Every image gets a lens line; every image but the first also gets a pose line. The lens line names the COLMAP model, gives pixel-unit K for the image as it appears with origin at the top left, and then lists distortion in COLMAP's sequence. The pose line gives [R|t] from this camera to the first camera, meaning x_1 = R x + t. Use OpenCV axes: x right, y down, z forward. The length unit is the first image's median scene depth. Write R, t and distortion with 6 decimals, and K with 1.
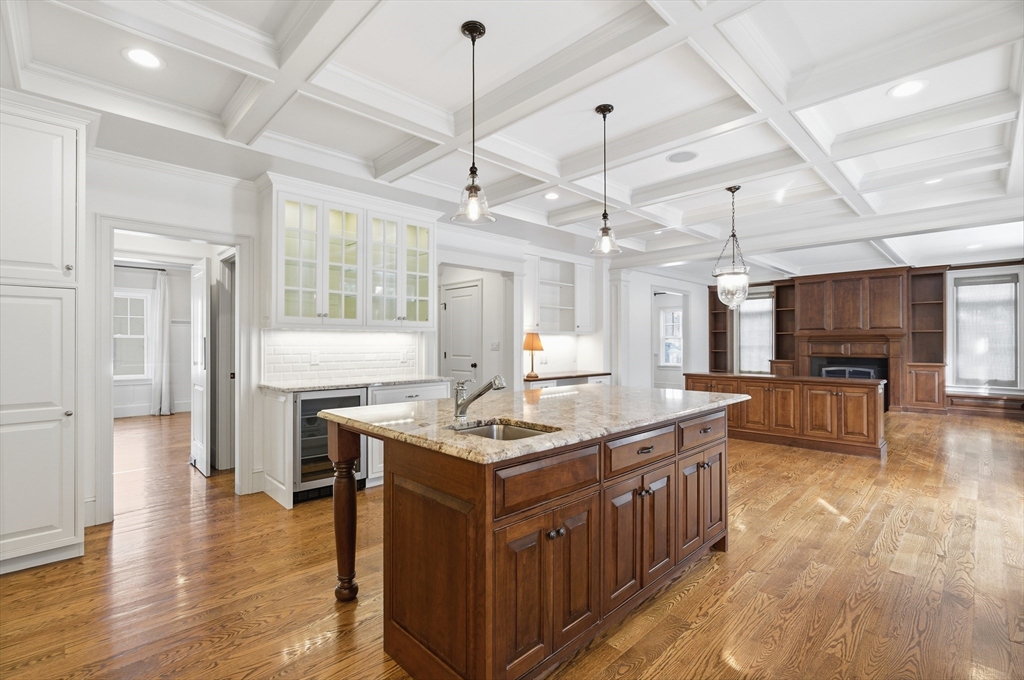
lens RADIAL K [[459.0, 0, 510.0], [0, 459.0, 340.5], [0, 0, 1]] dist [-0.006036, 0.000759]
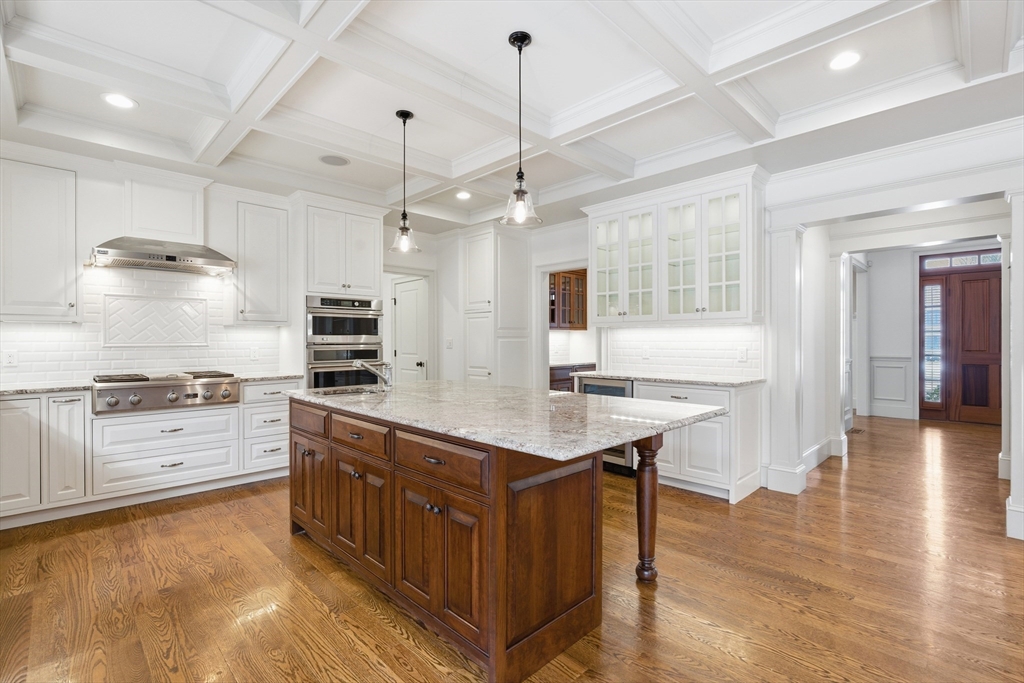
lens RADIAL K [[459.0, 0, 510.0], [0, 459.0, 342.0], [0, 0, 1]] dist [-0.006036, 0.000759]
pose [[0.012699, 0.007465, -0.999892, 0.984346], [0.009254, 0.999928, 0.007582, 0.004331], [0.999877, -0.009349, 0.012629, 0.957227]]
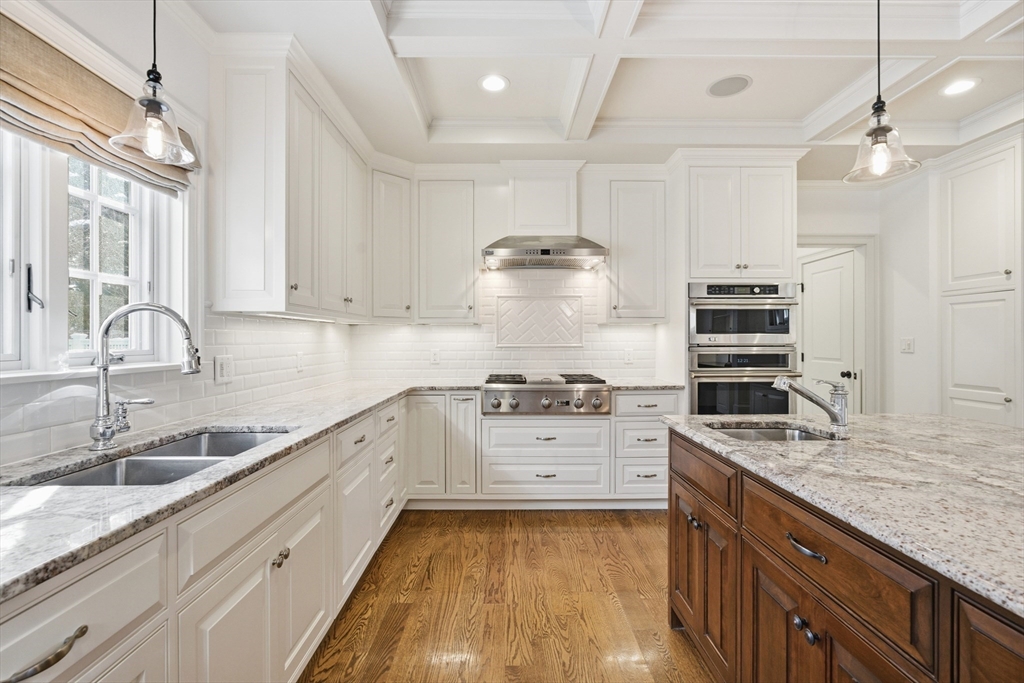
lens RADIAL K [[459.0, 0, 510.0], [0, 459.0, 342.0], [0, 0, 1]] dist [-0.006036, 0.000759]
pose [[-0.689941, 0.008732, -0.723813, 0.647797], [0.009470, 0.999951, 0.003037, -0.000783], [0.723803, -0.004759, -0.689990, 0.793983]]
